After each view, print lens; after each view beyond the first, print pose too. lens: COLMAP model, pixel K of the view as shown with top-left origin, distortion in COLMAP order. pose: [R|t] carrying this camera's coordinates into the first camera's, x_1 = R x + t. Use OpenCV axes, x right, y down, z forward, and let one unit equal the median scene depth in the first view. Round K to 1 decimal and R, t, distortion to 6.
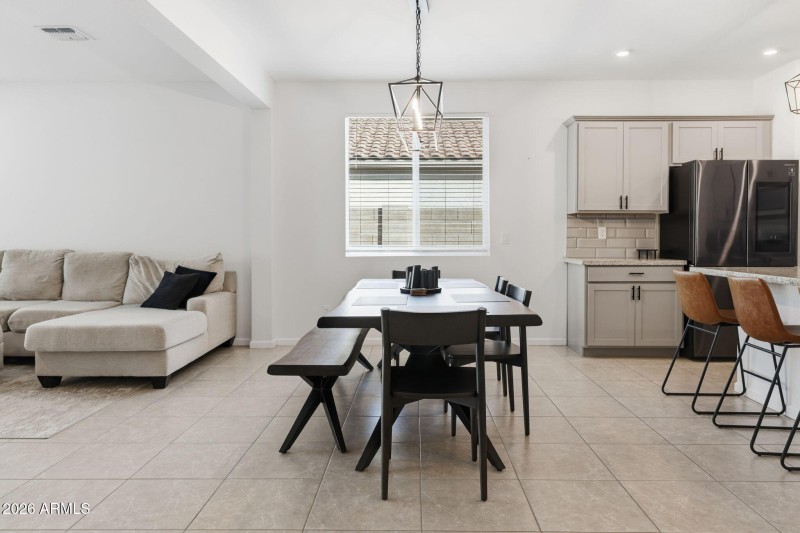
lens RADIAL K [[559.8, 0, 403.0], [0, 559.8, 243.3], [0, 0, 1]] dist [0.004617, -0.000352]
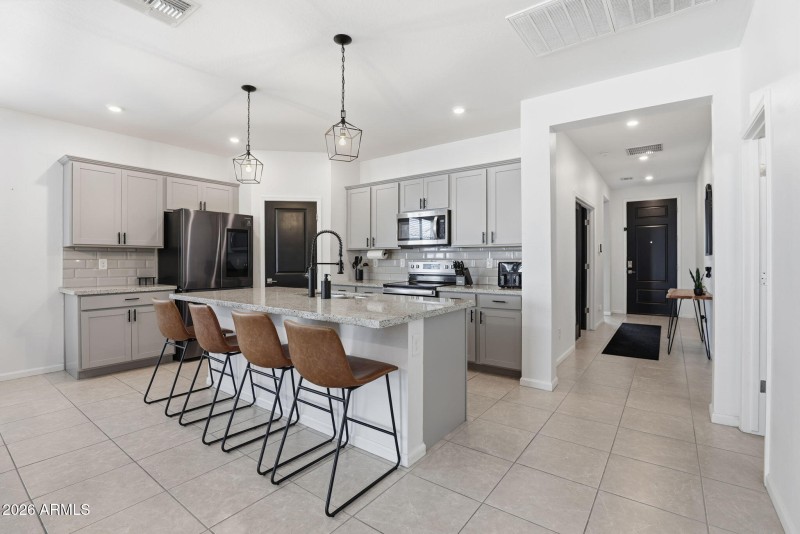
lens RADIAL K [[369.3, 0, 400.7], [0, 369.3, 261.9], [0, 0, 1]] dist [-0.024862, -0.000083]
pose [[0.583337, -0.004449, 0.812218, 0.117265], [0.012230, 0.999920, -0.003307, -0.014061], [-0.812138, 0.011863, 0.583344, 0.086944]]
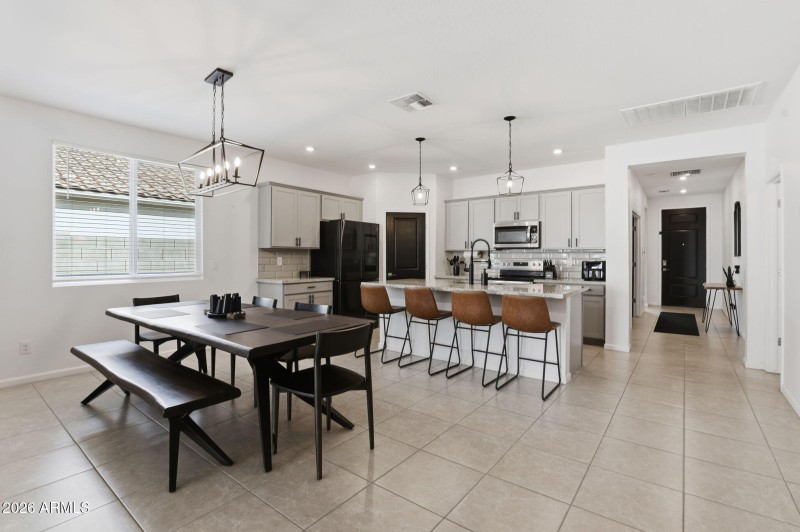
lens RADIAL K [[374.0, 0, 403.5], [0, 374.0, 258.1], [0, 0, 1]] dist [-0.023236, -0.000119]
pose [[0.594385, 0.001707, 0.804179, -0.265890], [0.007403, 0.999944, -0.007595, -0.017818], [-0.804146, 0.010467, 0.594339, 0.148578]]
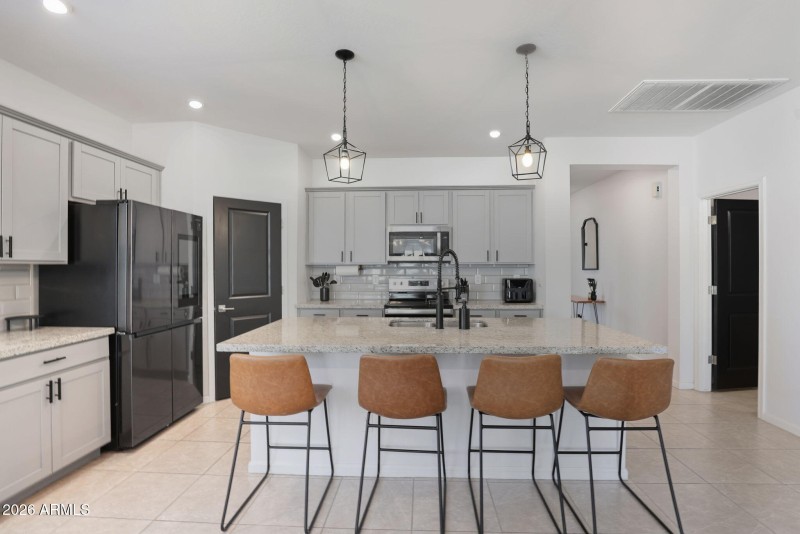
lens RADIAL K [[383.2, 0, 404.7], [0, 383.2, 266.6], [0, 0, 1]] dist [-0.023522, -0.000096]
pose [[0.029722, 0.000406, 0.999558, -0.001101], [0.016191, 0.999869, -0.000888, -0.043485], [-0.999427, 0.016210, 0.029712, 0.551192]]
